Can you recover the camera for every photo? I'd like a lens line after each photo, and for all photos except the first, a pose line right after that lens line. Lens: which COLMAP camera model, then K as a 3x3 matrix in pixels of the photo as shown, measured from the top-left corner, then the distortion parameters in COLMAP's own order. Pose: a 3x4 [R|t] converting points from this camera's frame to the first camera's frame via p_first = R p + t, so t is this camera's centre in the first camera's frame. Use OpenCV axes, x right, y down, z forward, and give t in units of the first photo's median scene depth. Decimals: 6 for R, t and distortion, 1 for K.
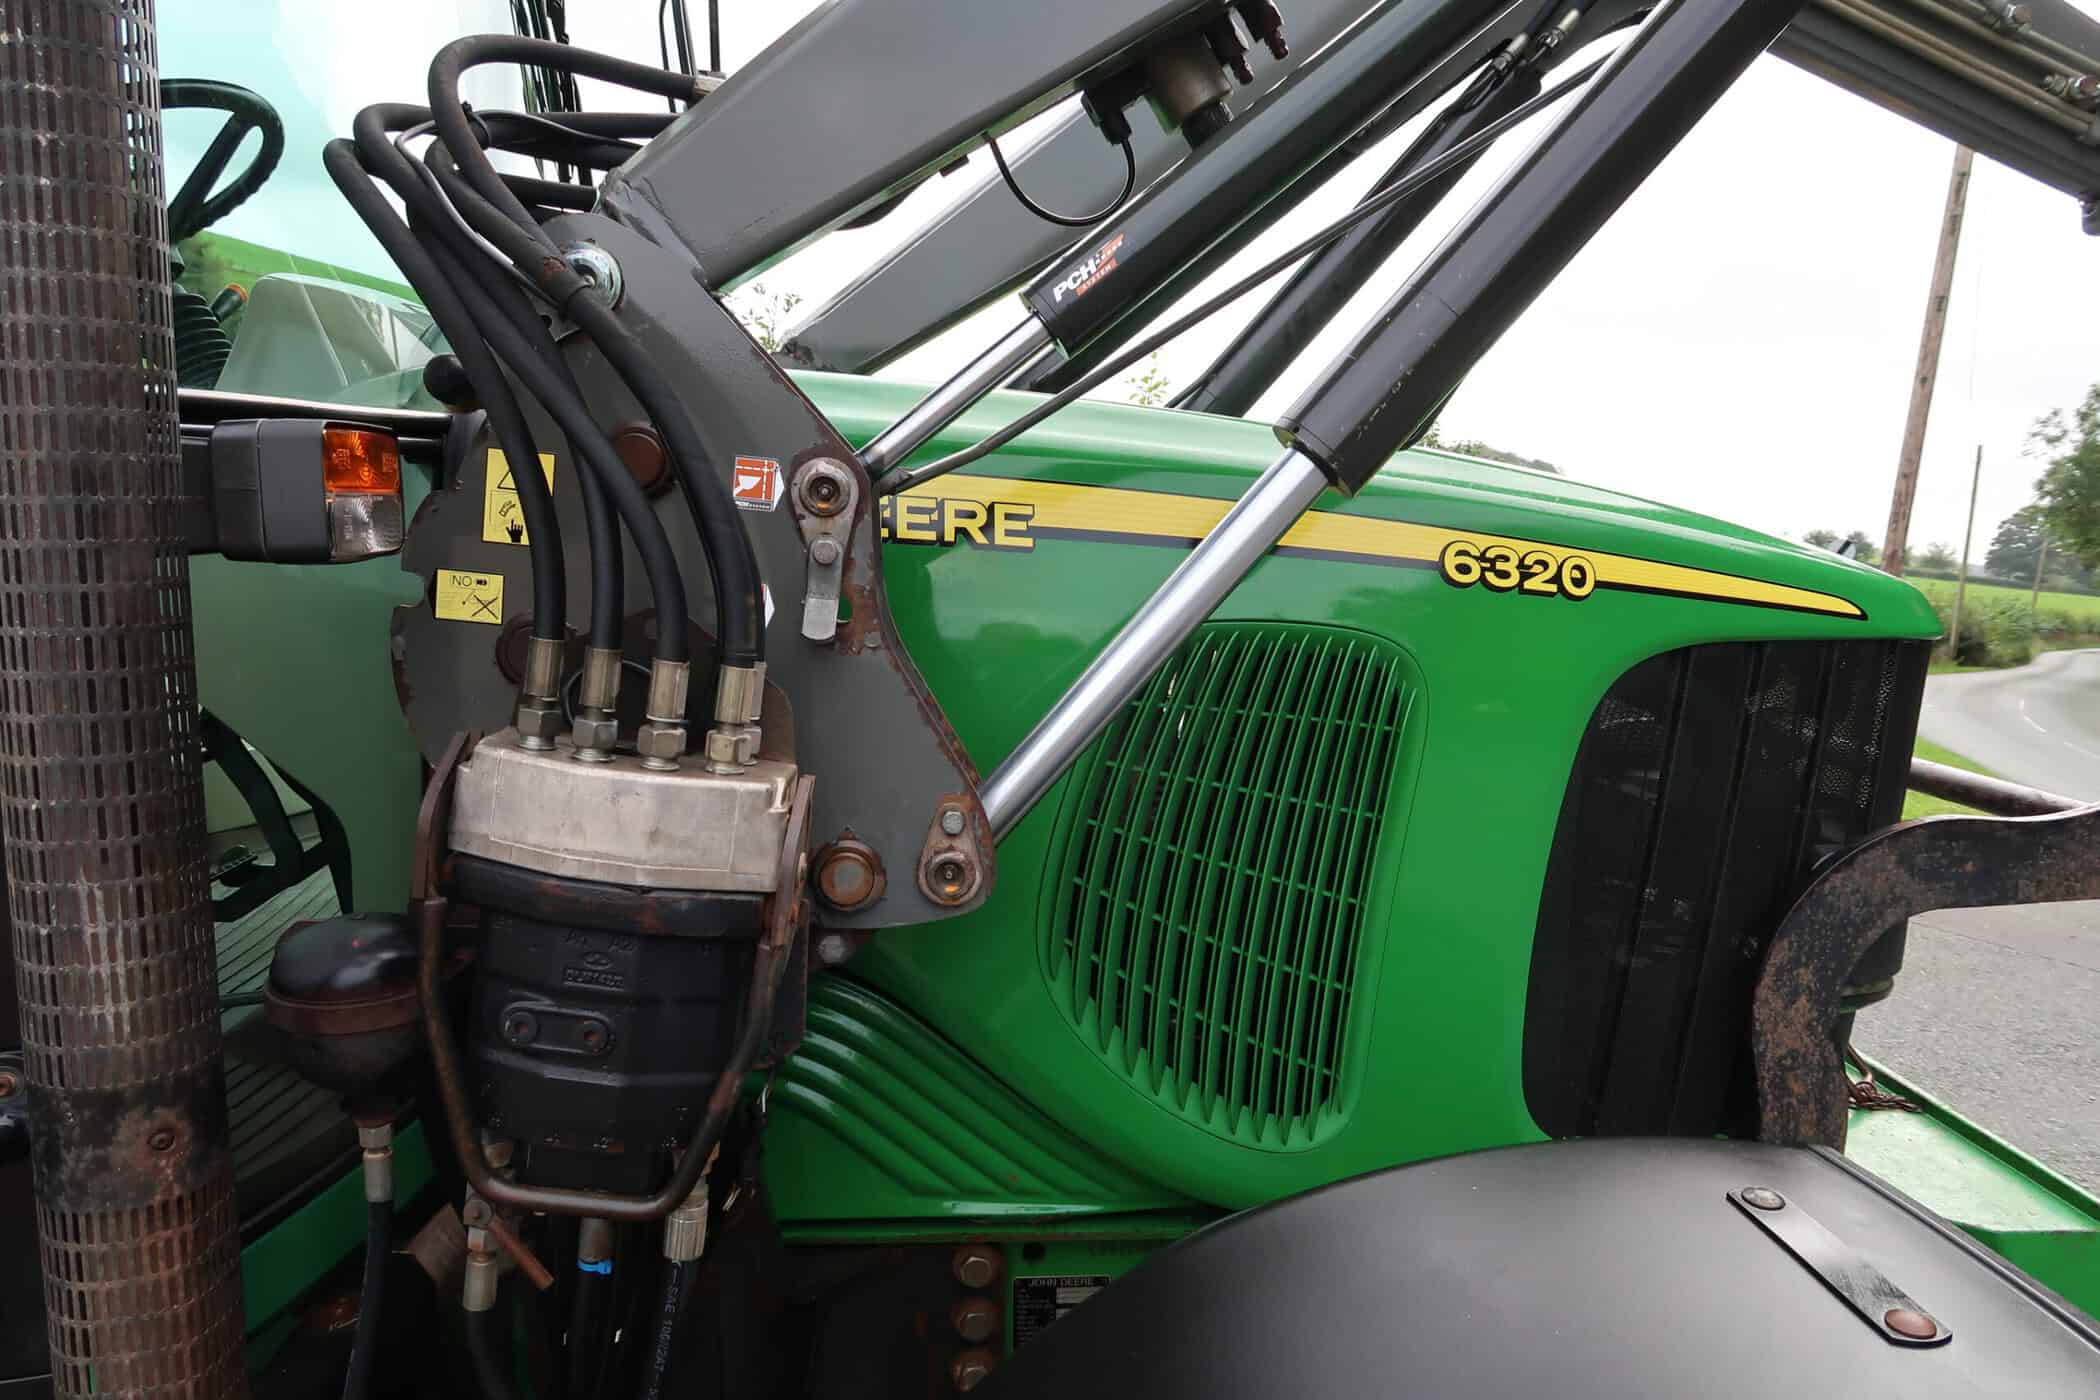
lens RADIAL K [[1436.6, 0, 1032.5], [0, 1436.6, 705.9], [0, 0, 1]] dist [-0.022719, 0.003194]
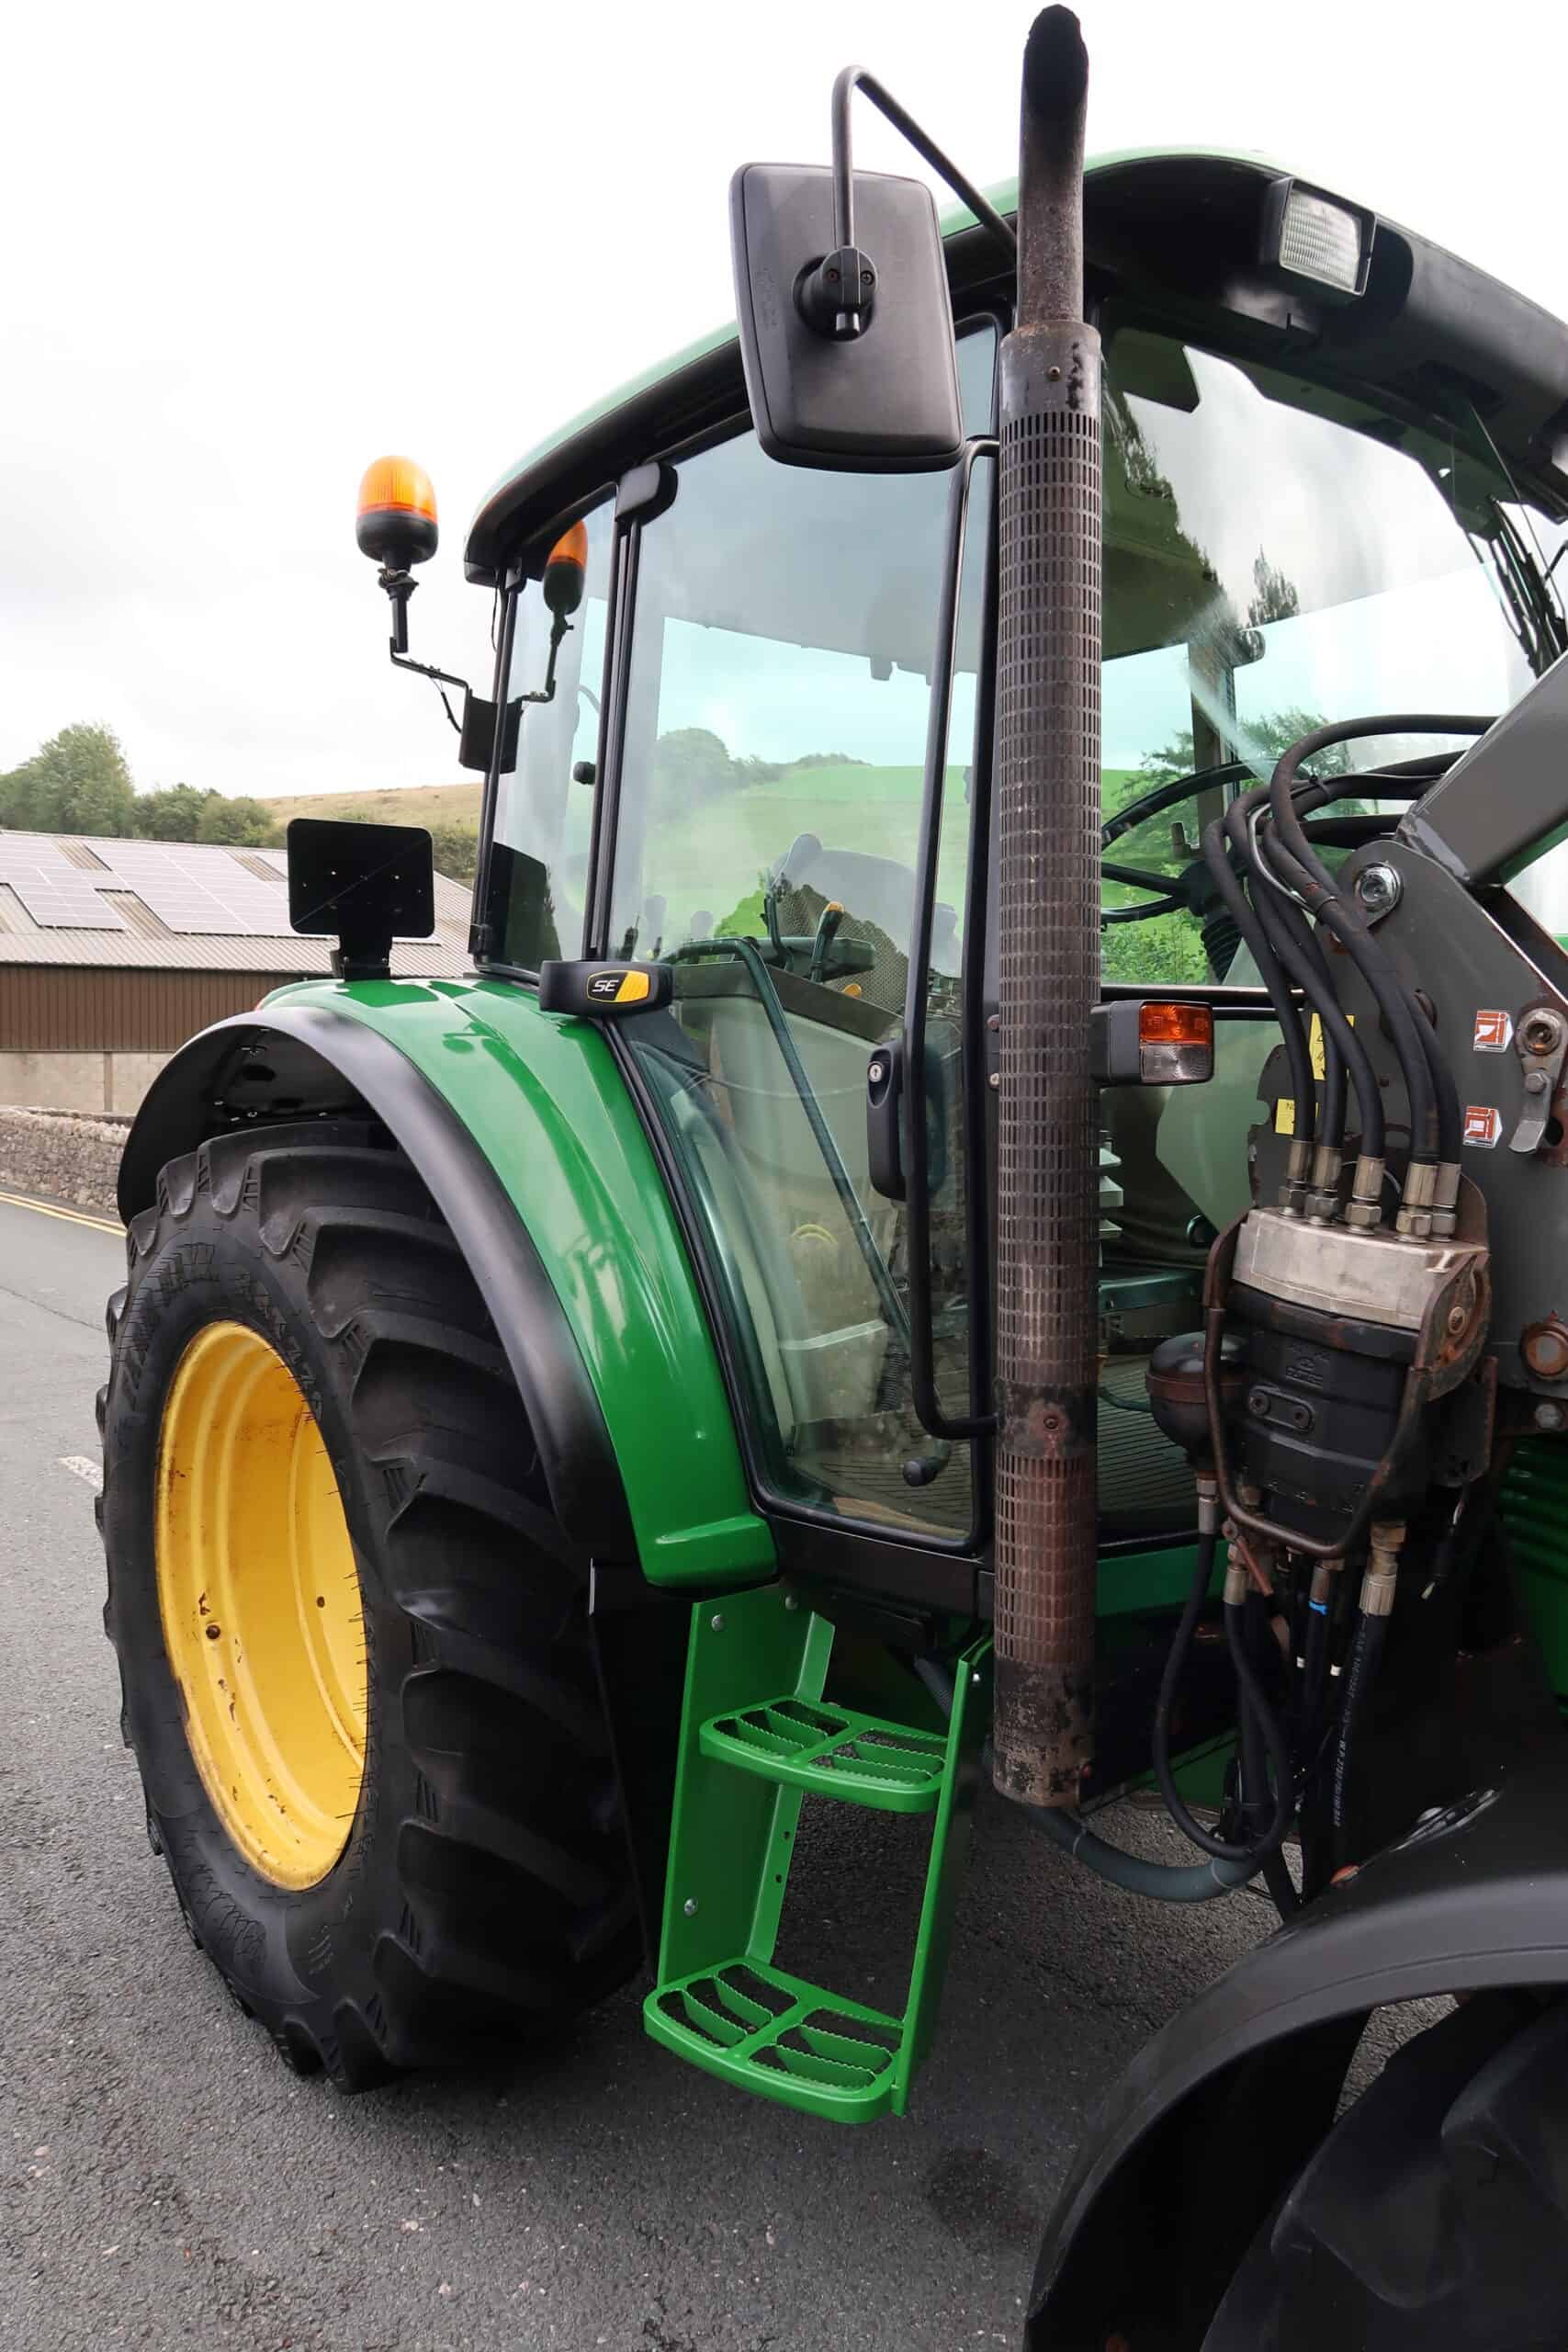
lens RADIAL K [[1613.3, 0, 776.4], [0, 1613.3, 1178.9], [0, 0, 1]] dist [-0.028278, 0.007132]
pose [[0.584651, 0.036035, -0.810484, 0.669475], [-0.101620, 0.994398, -0.029093, 0.092869], [0.804895, 0.099371, 0.585038, -0.379594]]
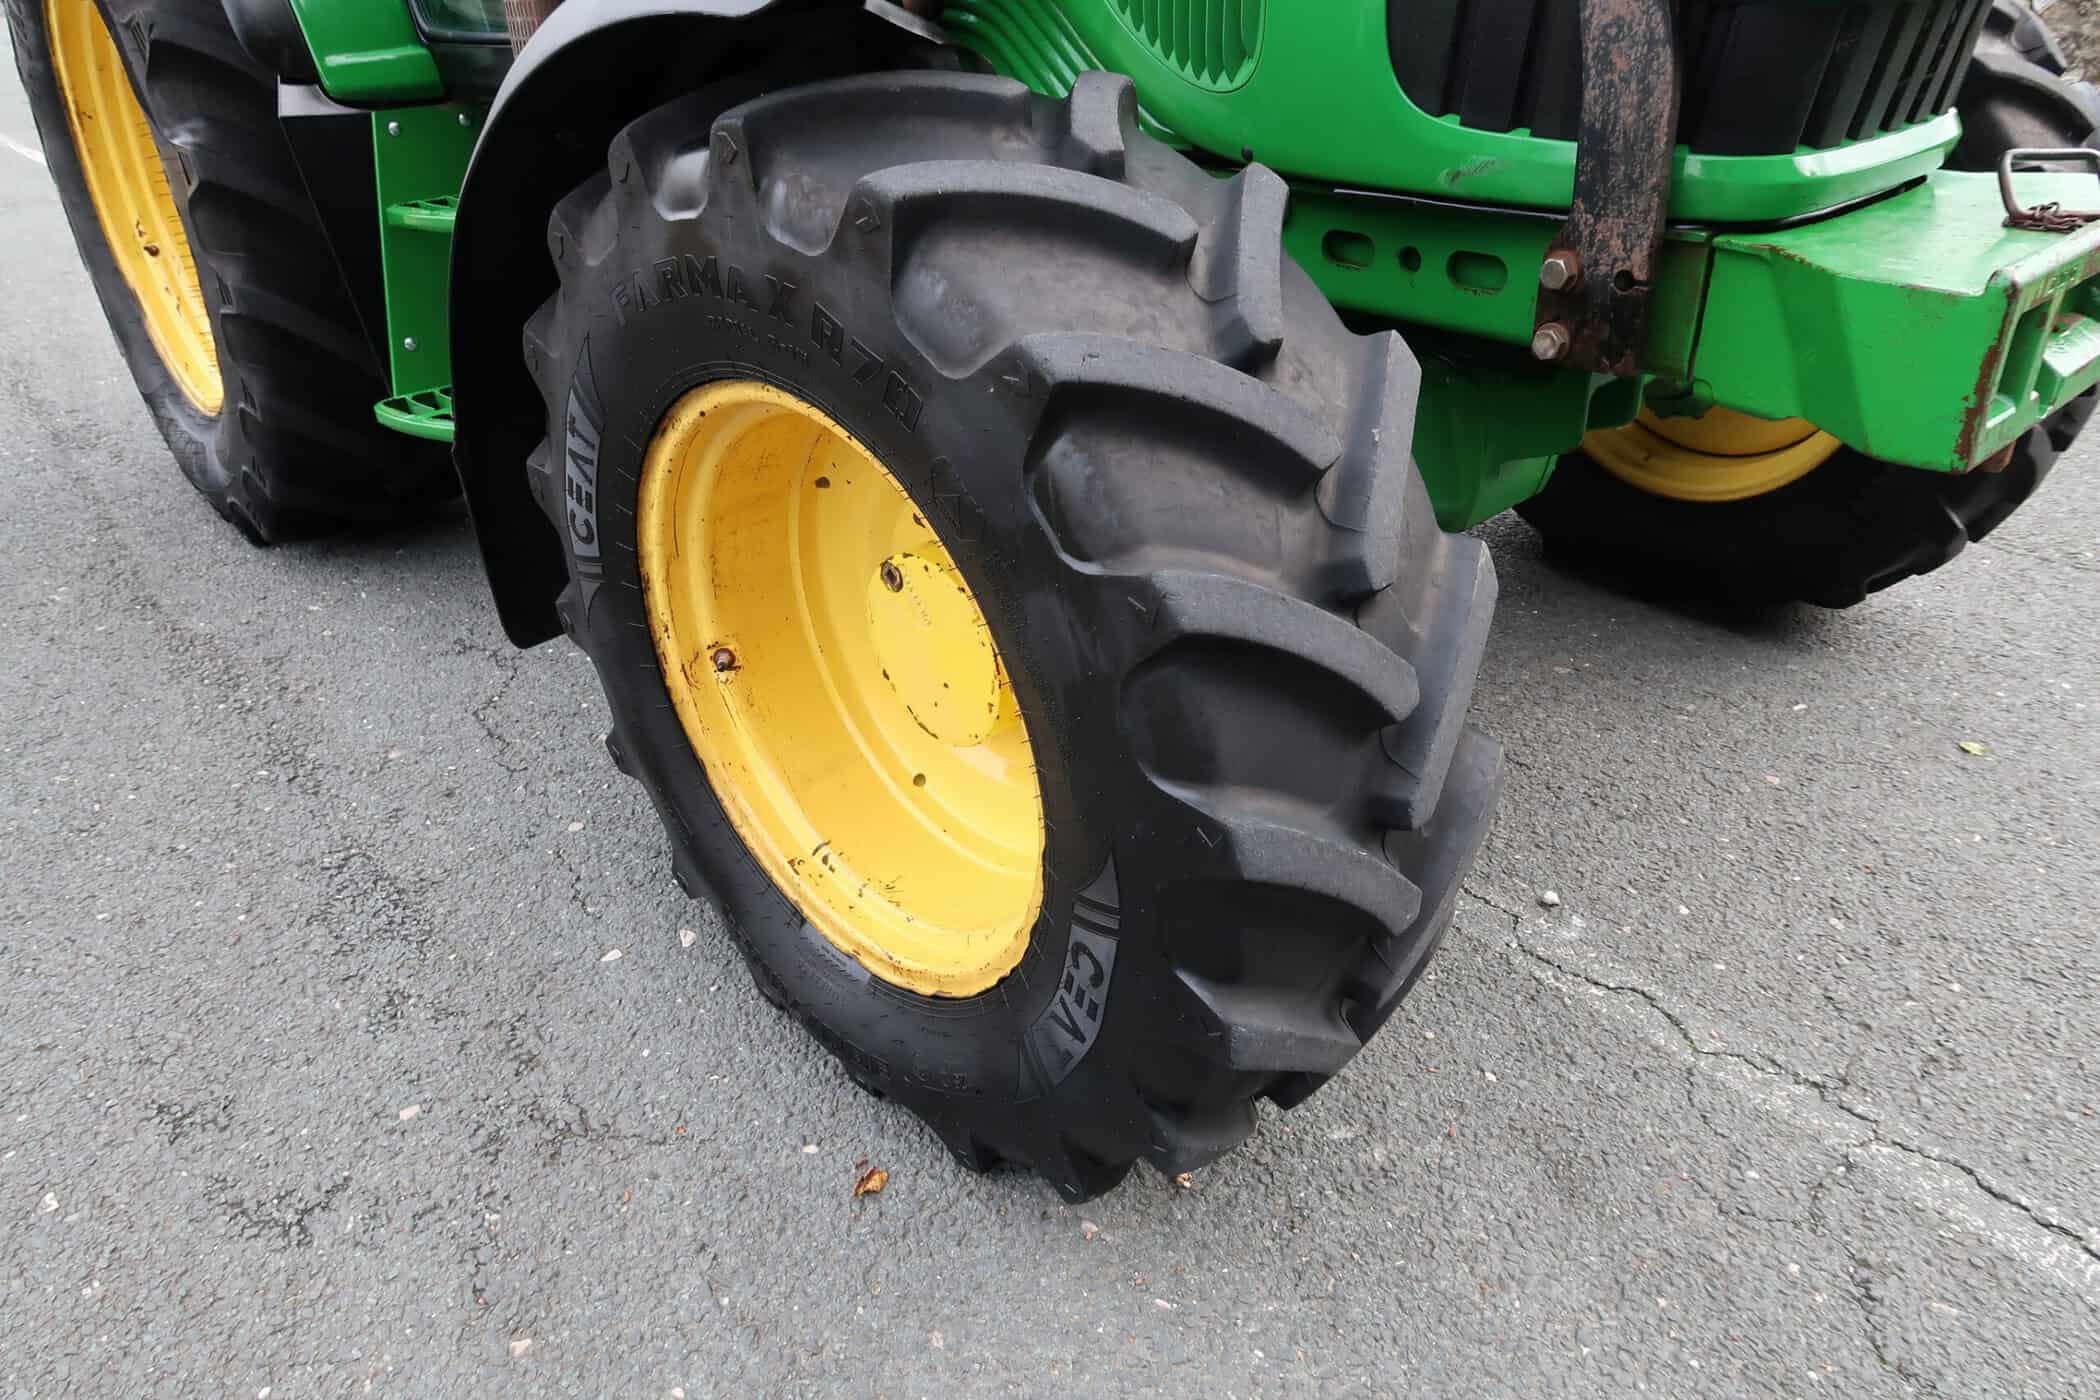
lens RADIAL K [[1435.1, 0, 1037.1], [0, 1435.1, 682.7], [0, 0, 1]] dist [-0.011797, 0.000760]
pose [[0.620140, 0.345137, -0.704491, 1.677691], [-0.068957, 0.918528, 0.389295, 0.458261], [0.781455, -0.192838, 0.593415, 0.073228]]
